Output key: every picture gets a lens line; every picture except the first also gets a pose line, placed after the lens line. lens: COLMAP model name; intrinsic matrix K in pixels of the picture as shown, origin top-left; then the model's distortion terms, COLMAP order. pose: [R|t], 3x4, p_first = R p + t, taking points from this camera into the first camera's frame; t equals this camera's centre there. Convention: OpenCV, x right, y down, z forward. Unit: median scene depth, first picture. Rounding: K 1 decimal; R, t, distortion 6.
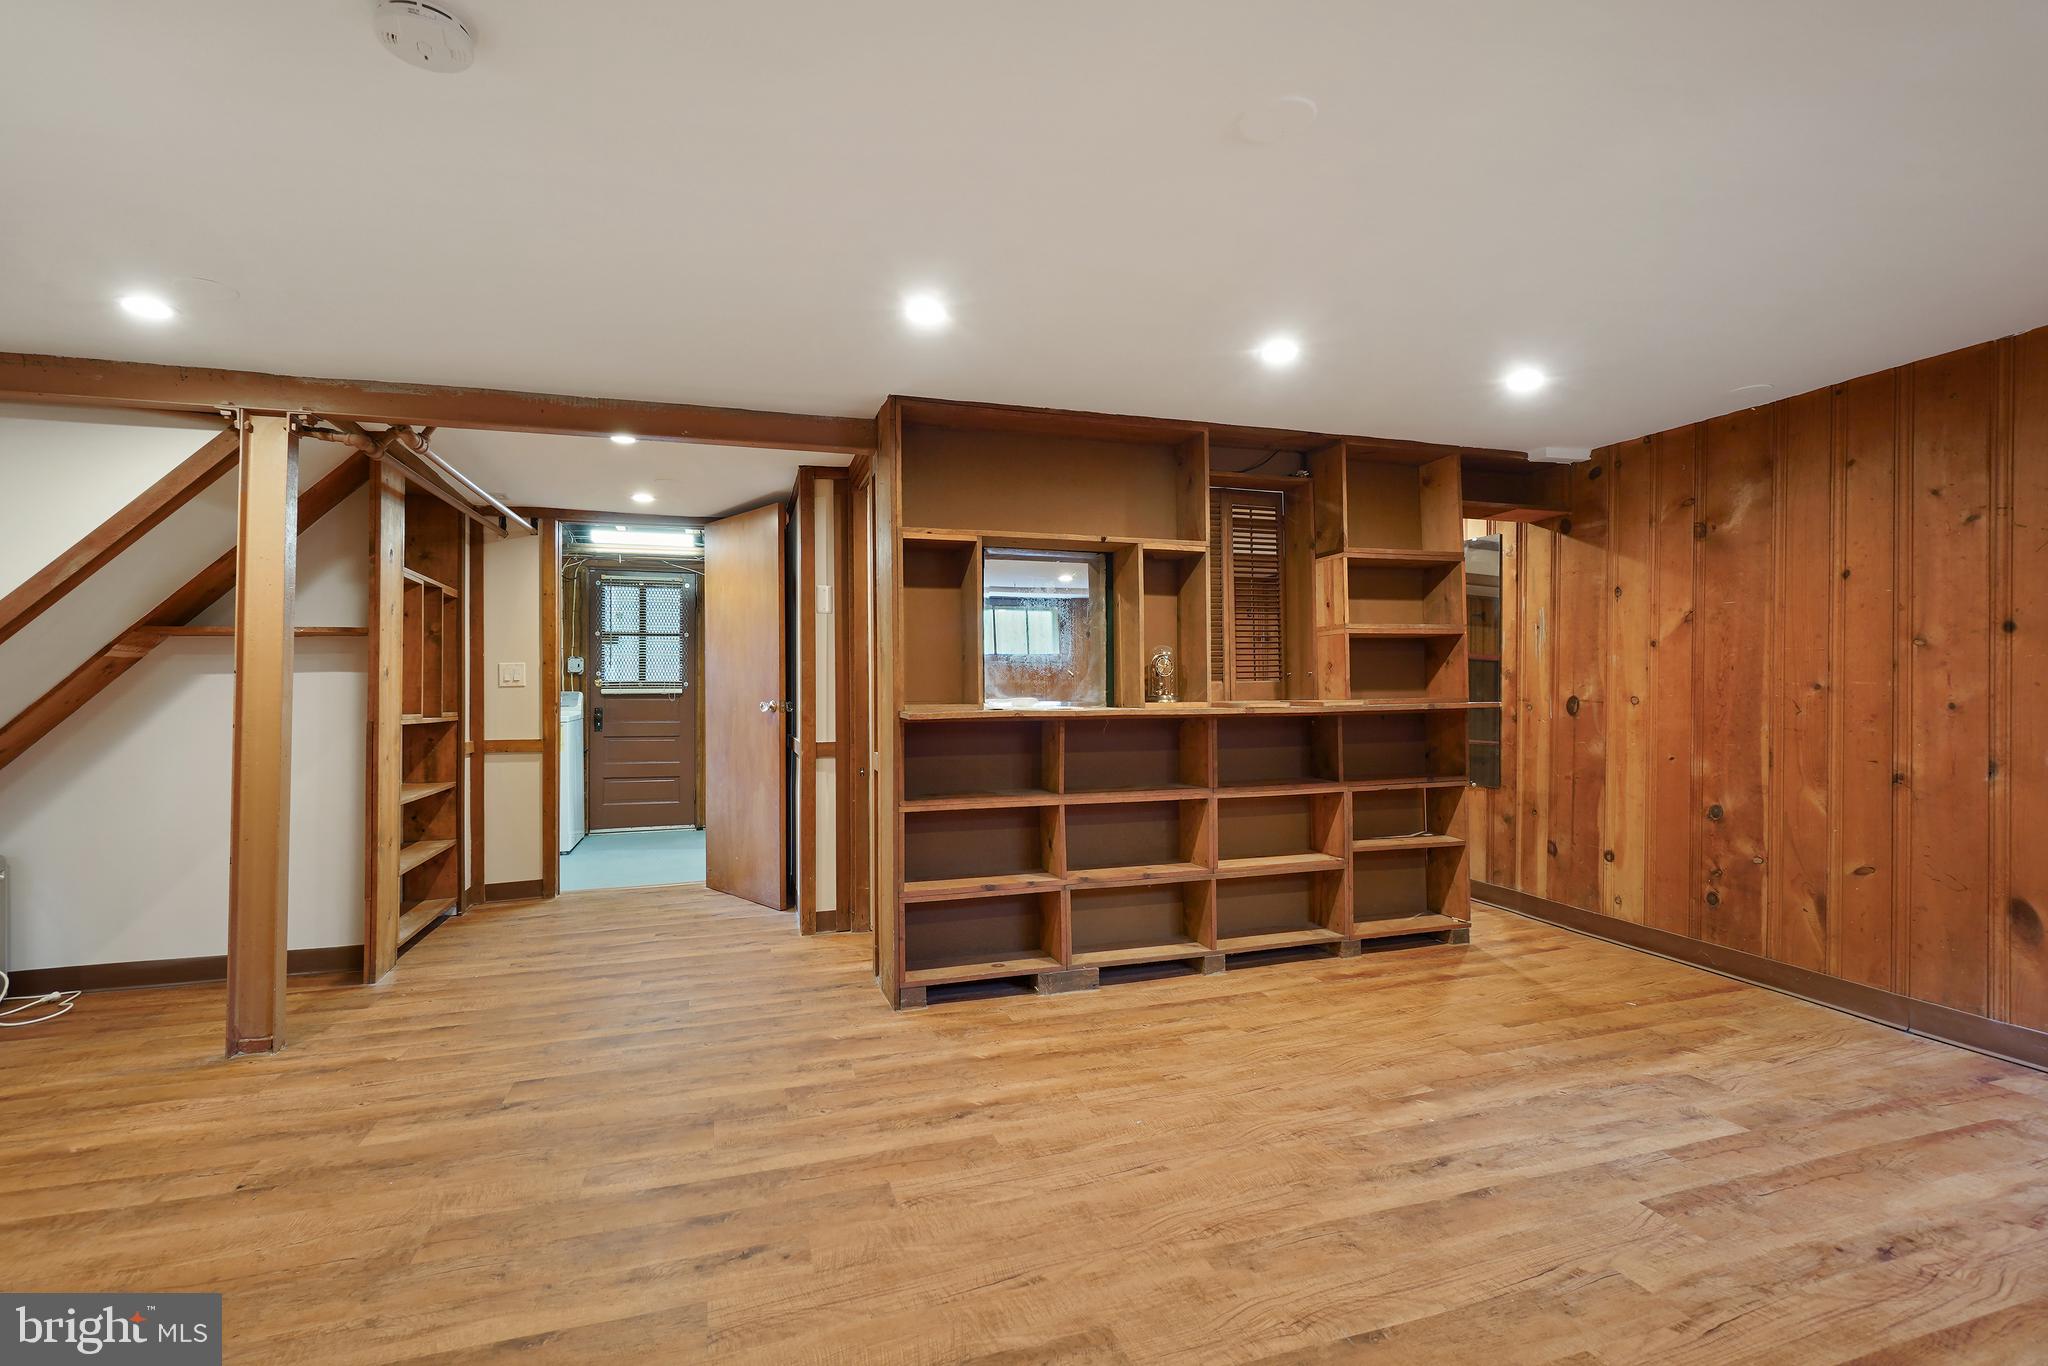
lens RADIAL K [[947.9, 0, 1025.6], [0, 947.9, 689.5], [0, 0, 1]] dist [-0.011332, 0.002437]
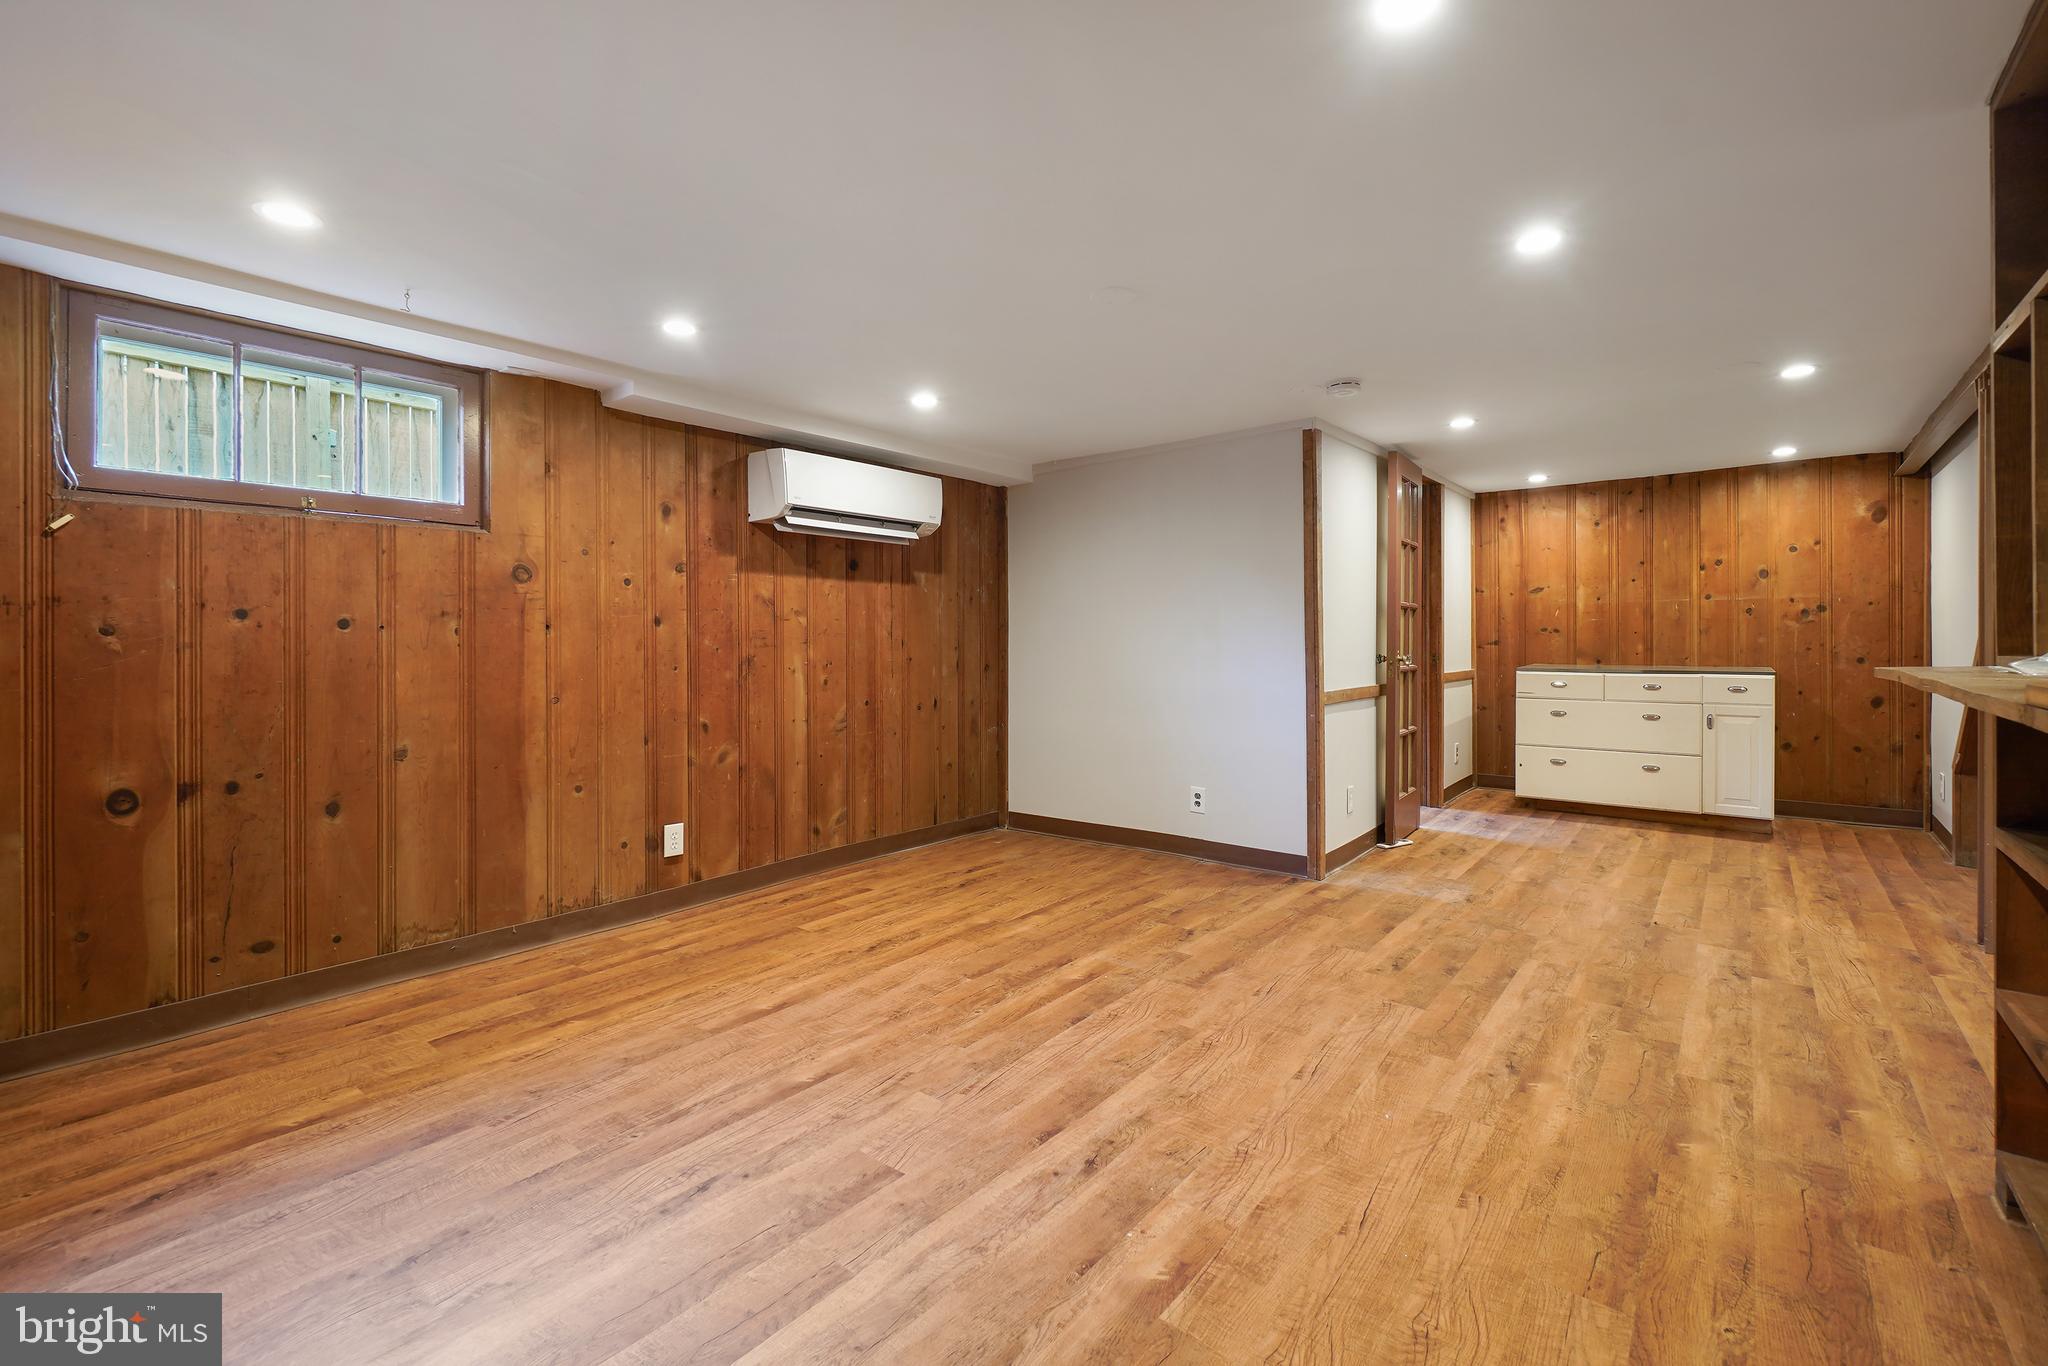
lens RADIAL K [[878.4, 0, 1030.7], [0, 878.4, 644.8], [0, 0, 1]] dist [-0.011421, 0.003527]
pose [[-0.845866, 0.016587, -0.533138, 0.721511], [0.016987, 0.999847, 0.004157, -0.001274], [0.533125, -0.005540, -0.846018, 1.305603]]
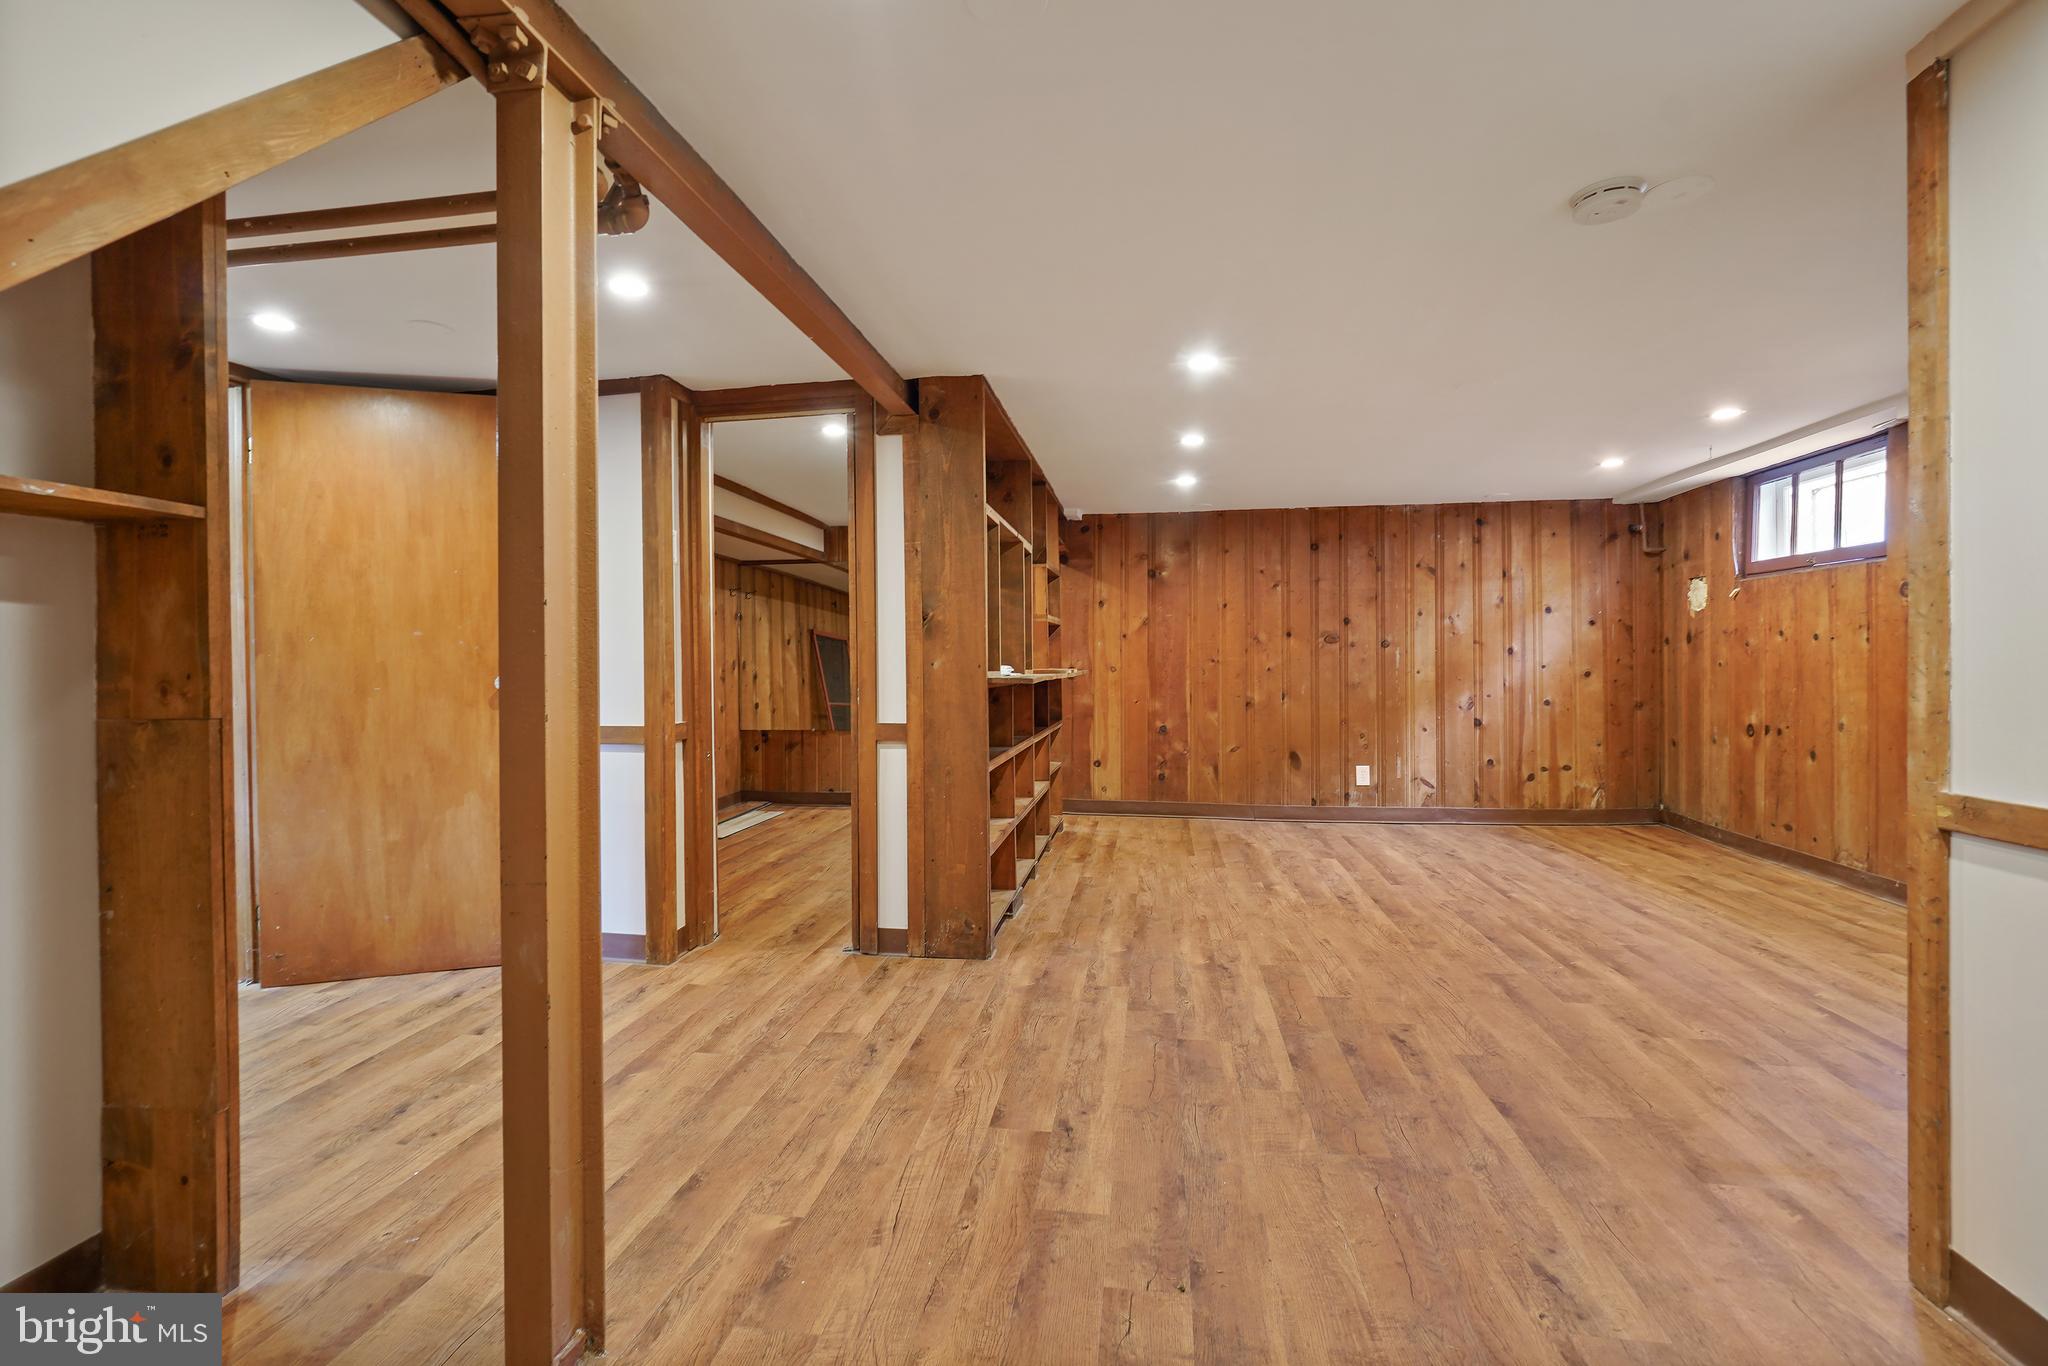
lens RADIAL K [[878.4, 0, 1032.4], [0, 878.4, 667.7], [0, 0, 1]] dist [-0.011421, 0.003527]
pose [[0.445333, -0.000281, 0.895365, -1.149146], [0.004814, 0.999986, -0.002080, 0.016267], [-0.895352, 0.005236, 0.445328, 0.592067]]
